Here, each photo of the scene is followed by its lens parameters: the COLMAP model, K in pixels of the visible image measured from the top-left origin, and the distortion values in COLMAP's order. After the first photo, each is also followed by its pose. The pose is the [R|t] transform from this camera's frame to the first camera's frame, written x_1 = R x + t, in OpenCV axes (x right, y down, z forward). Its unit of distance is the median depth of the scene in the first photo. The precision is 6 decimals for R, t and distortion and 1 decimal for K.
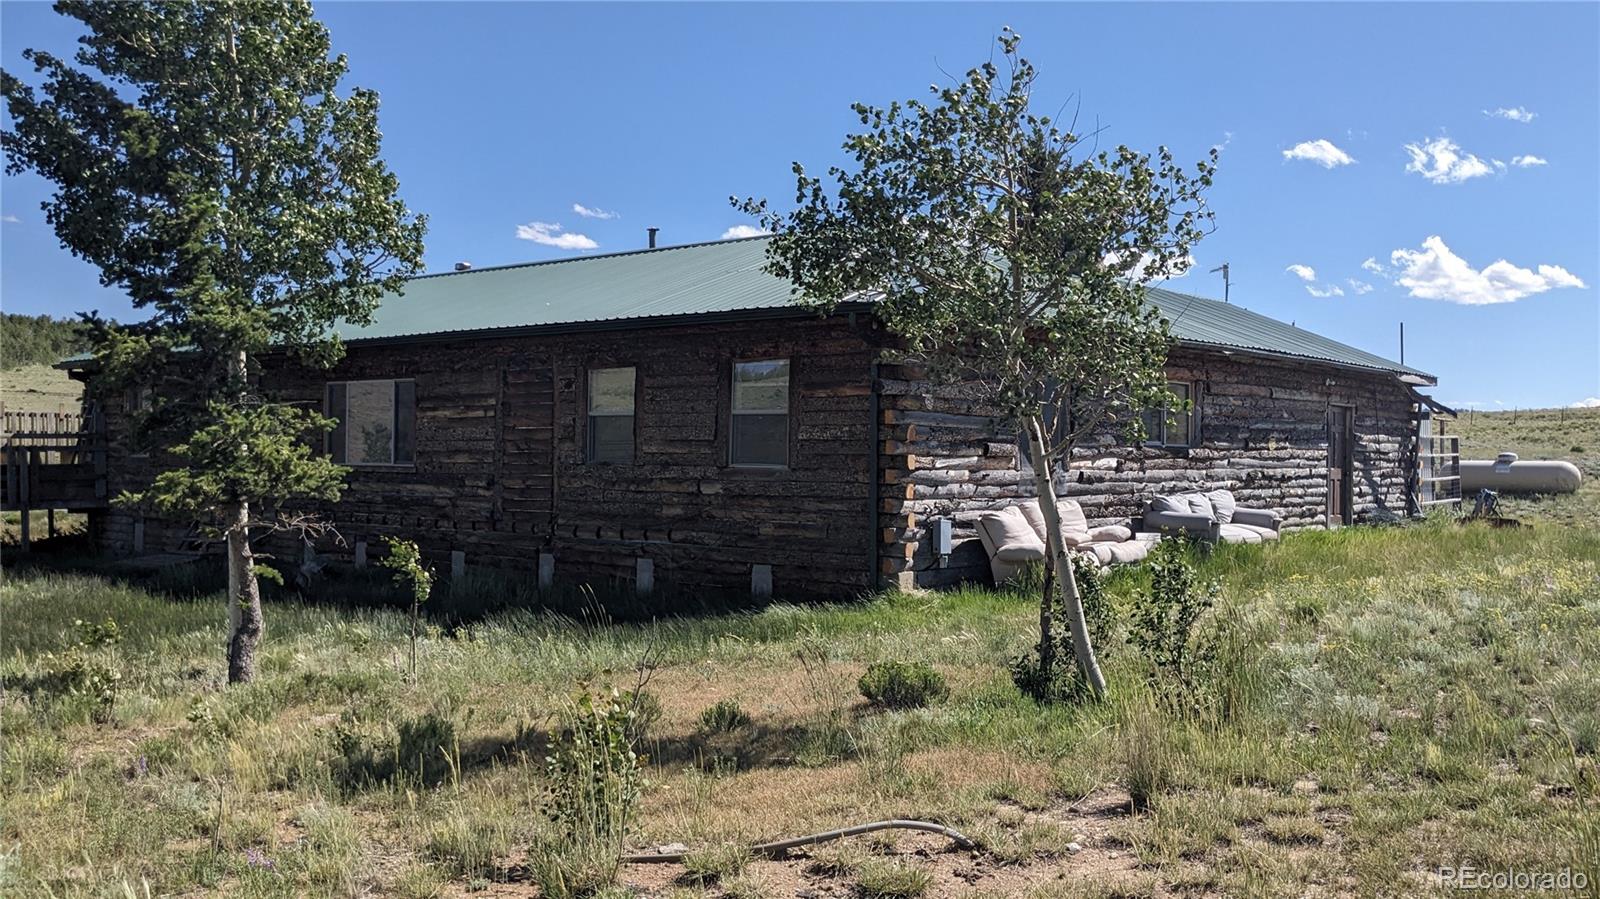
lens RADIAL K [[1253.6, 0, 824.5], [0, 1253.6, 464.2], [0, 0, 1]] dist [0.069121, -0.104548]
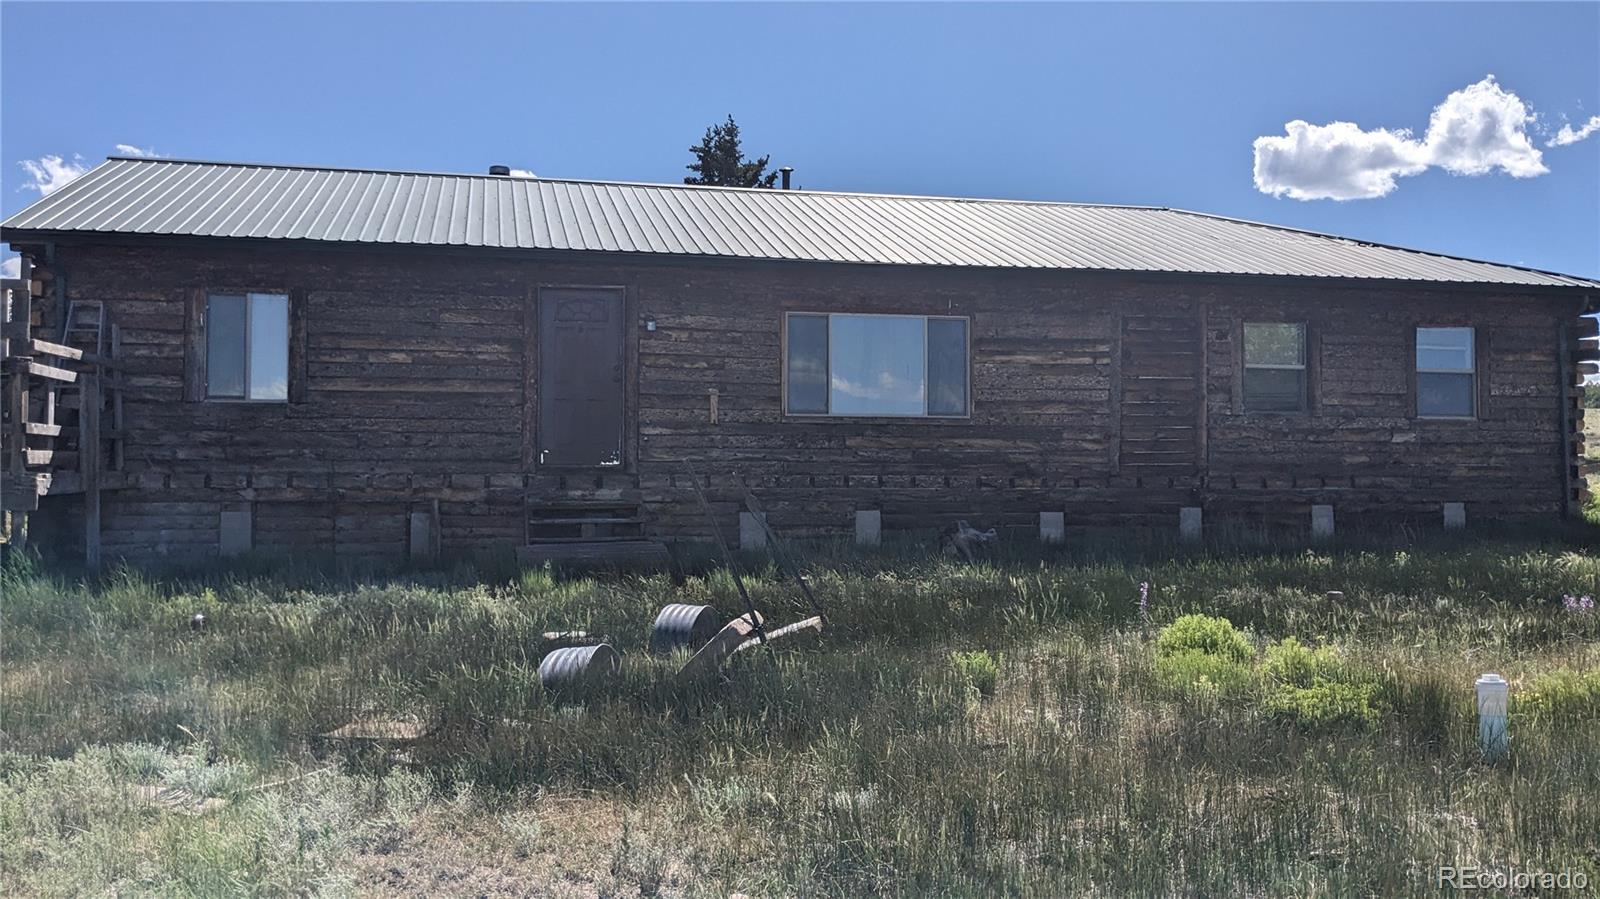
lens RADIAL K [[1266.2, 0, 800.0], [0, 1266.2, 449.5], [0, 0, 1]] dist [0.051620, -0.080070]
pose [[0.689823, 0.005500, 0.723957, -1.277643], [0.004919, 0.999912, -0.012283, 0.041206], [-0.723961, 0.012035, 0.689735, 0.601896]]
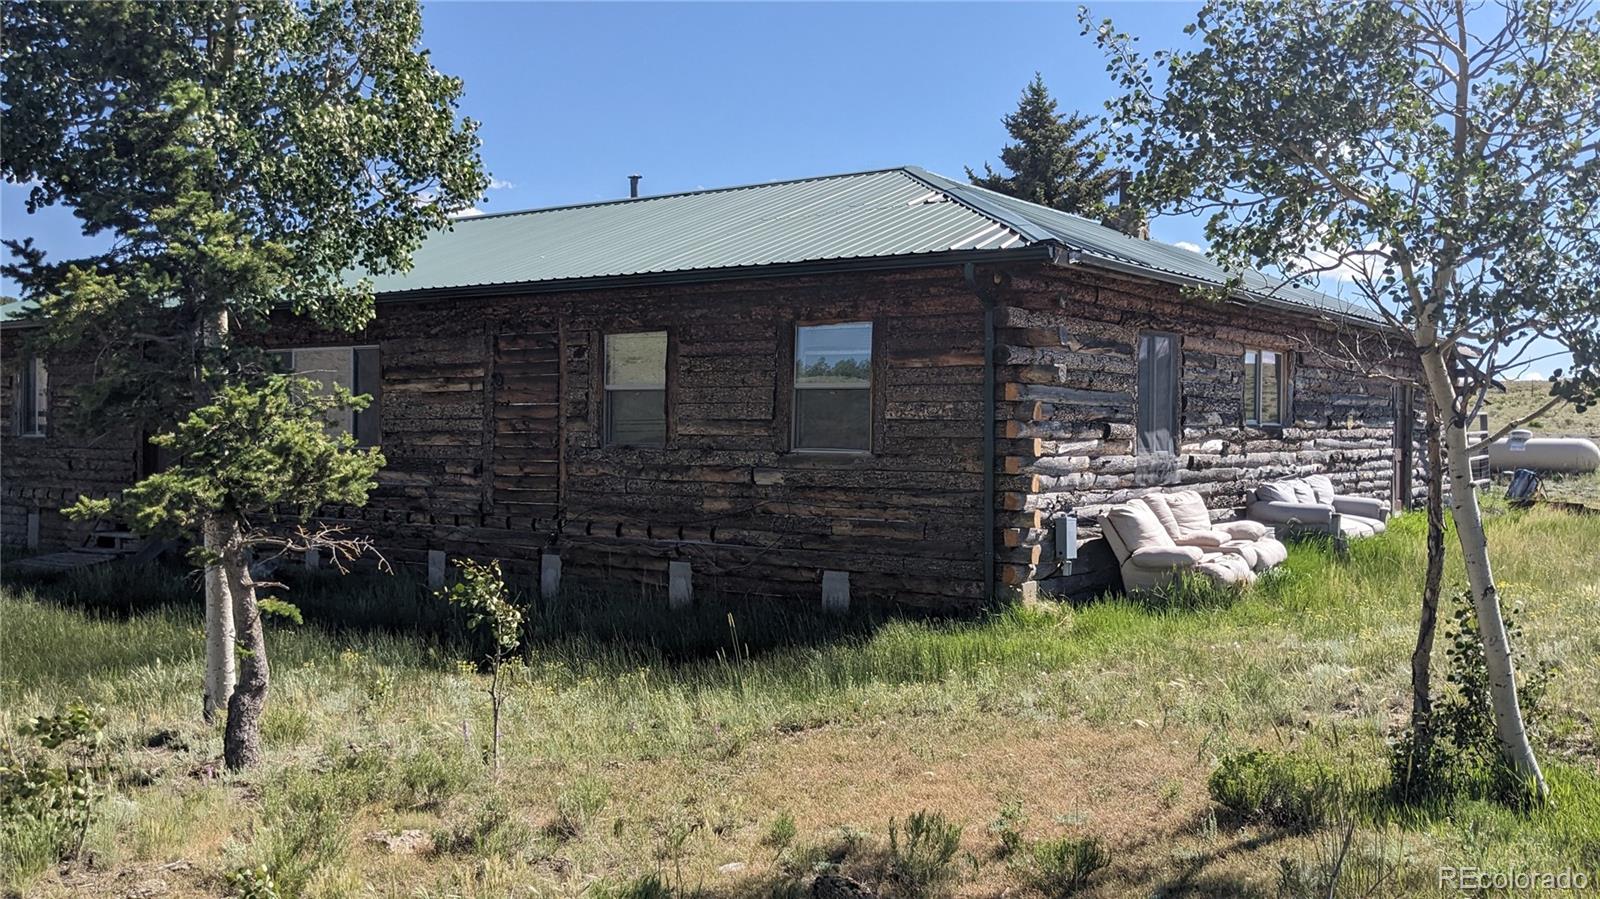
lens RADIAL K [[1266.2, 0, 800.0], [0, 1266.2, 449.5], [0, 0, 1]] dist [0.051620, -0.080070]
pose [[0.998032, -0.001596, 0.062689, -0.121234], [0.001017, 0.999957, 0.009266, -0.007209], [-0.062701, -0.009184, 0.997990, 0.165489]]
